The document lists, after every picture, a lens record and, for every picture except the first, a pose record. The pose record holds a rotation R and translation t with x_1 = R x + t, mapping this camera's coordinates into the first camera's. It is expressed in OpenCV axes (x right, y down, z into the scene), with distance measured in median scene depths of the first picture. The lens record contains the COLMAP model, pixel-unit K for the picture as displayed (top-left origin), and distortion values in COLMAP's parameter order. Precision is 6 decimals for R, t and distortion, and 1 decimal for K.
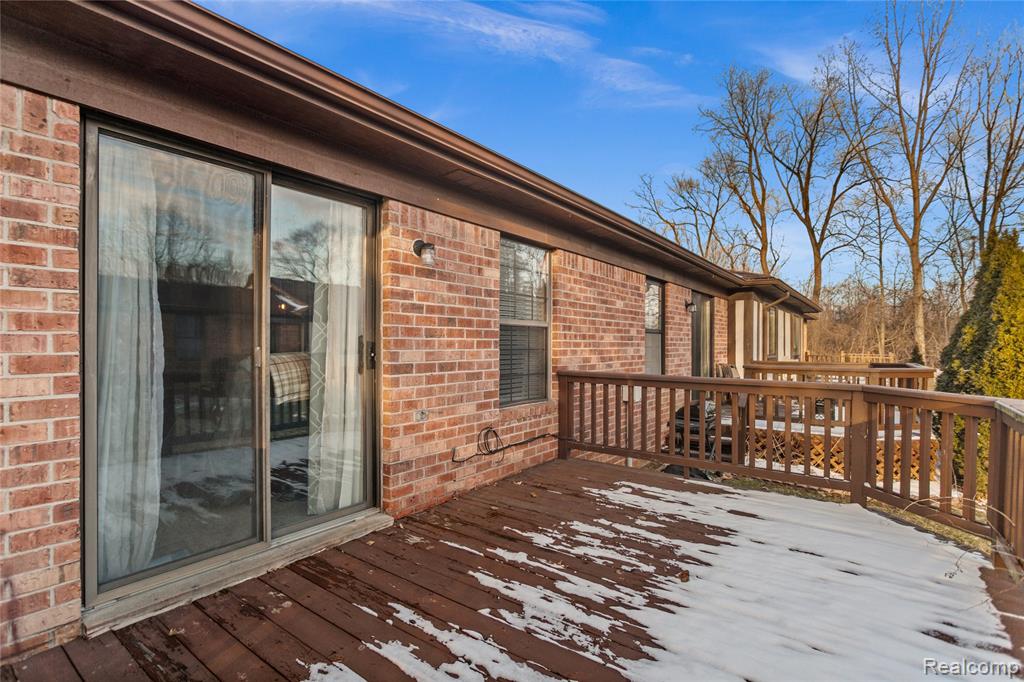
lens RADIAL K [[487.0, 0, 503.4], [0, 487.0, 342.9], [0, 0, 1]] dist [-0.024493, 0.013846]
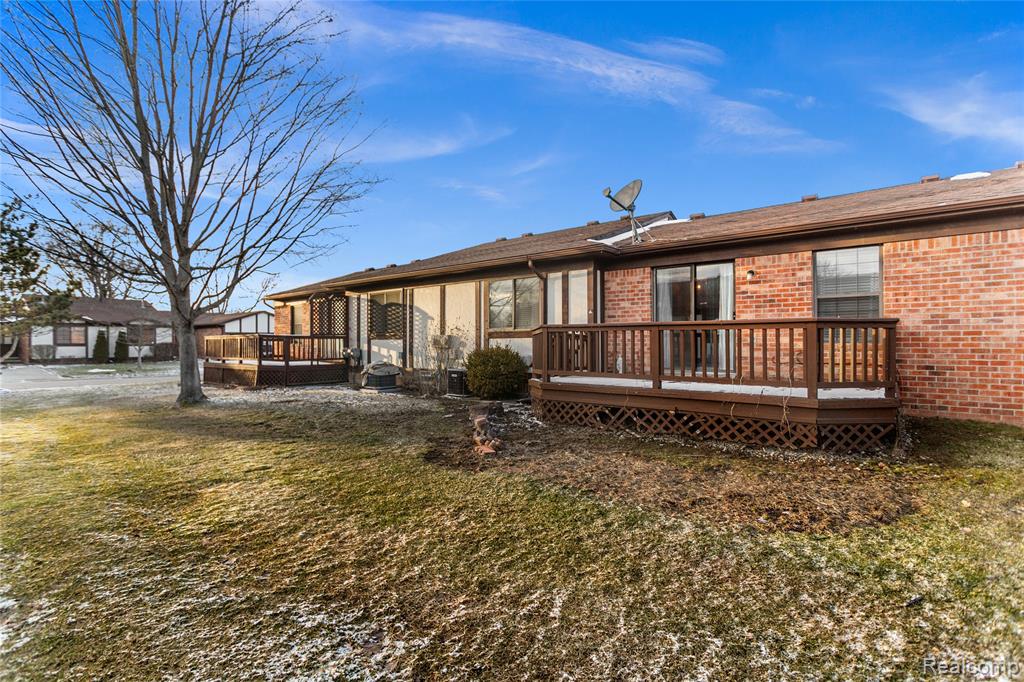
lens RADIAL K [[487.0, 0, 503.4], [0, 487.0, 342.9], [0, 0, 1]] dist [-0.024493, 0.013846]
pose [[-0.027070, -0.002476, -0.999630, 2.645814], [0.003237, 0.999991, -0.002565, 0.188281], [0.999628, -0.003305, -0.027062, -0.234877]]
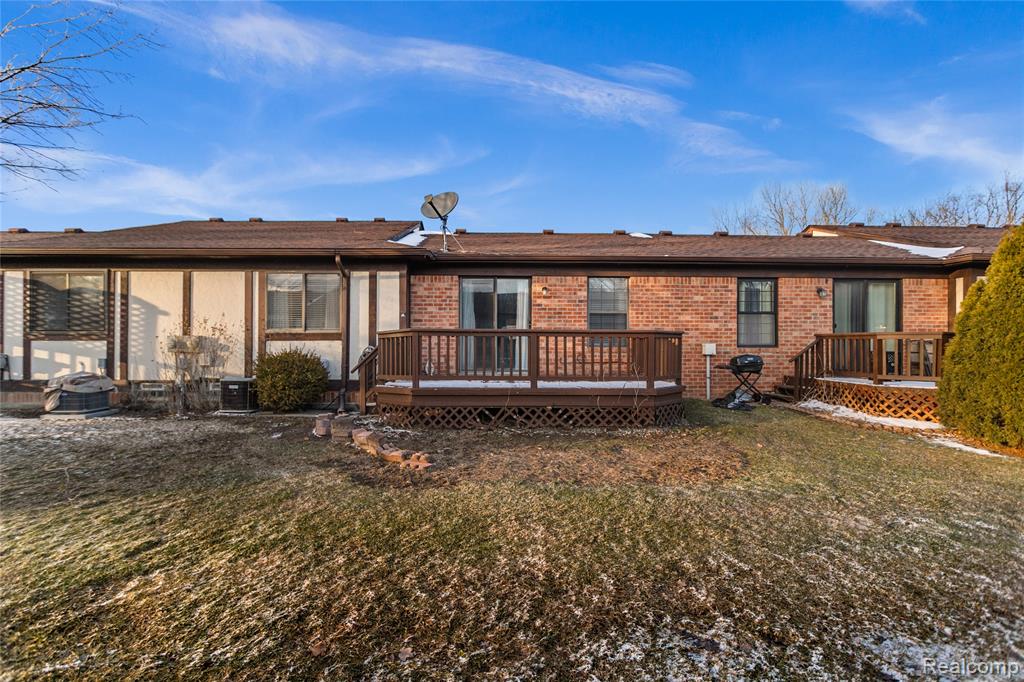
lens RADIAL K [[487.0, 0, 503.4], [0, 487.0, 342.9], [0, 0, 1]] dist [-0.024493, 0.013846]
pose [[0.626523, -0.003772, -0.779393, 2.293316], [0.001063, 0.999991, -0.003985, 0.170762], [0.779402, 0.001668, 0.626522, -1.247293]]
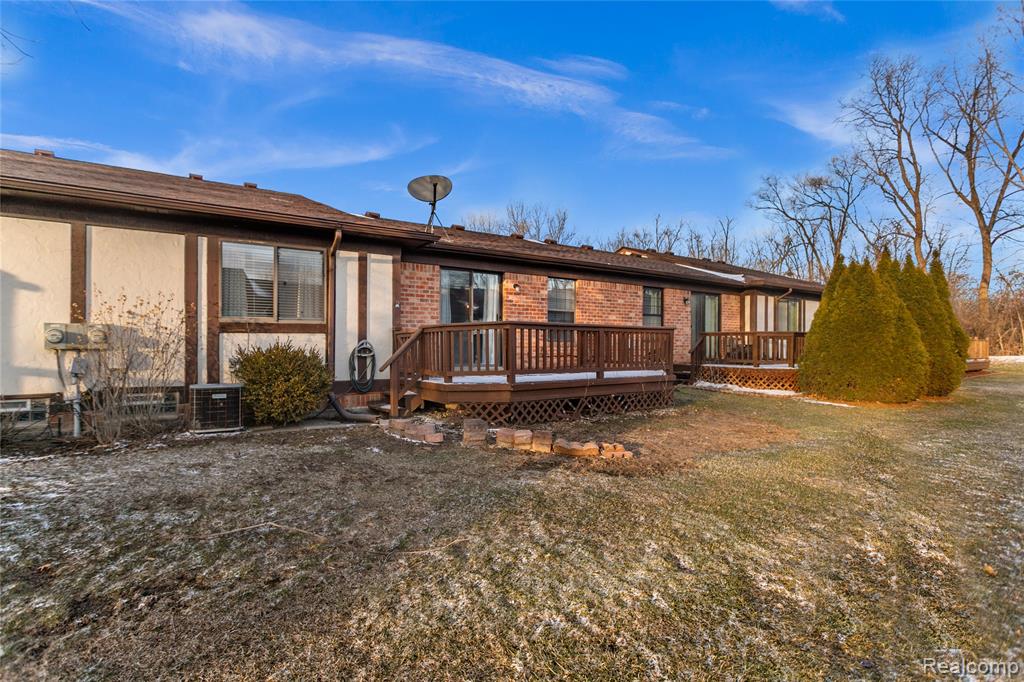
lens RADIAL K [[487.0, 0, 503.4], [0, 487.0, 342.9], [0, 0, 1]] dist [-0.024493, 0.013846]
pose [[0.947354, -0.000486, -0.320187, 0.857420], [0.000969, 0.999999, 0.001348, 0.189525], [0.320186, -0.001587, 0.947353, -2.258396]]
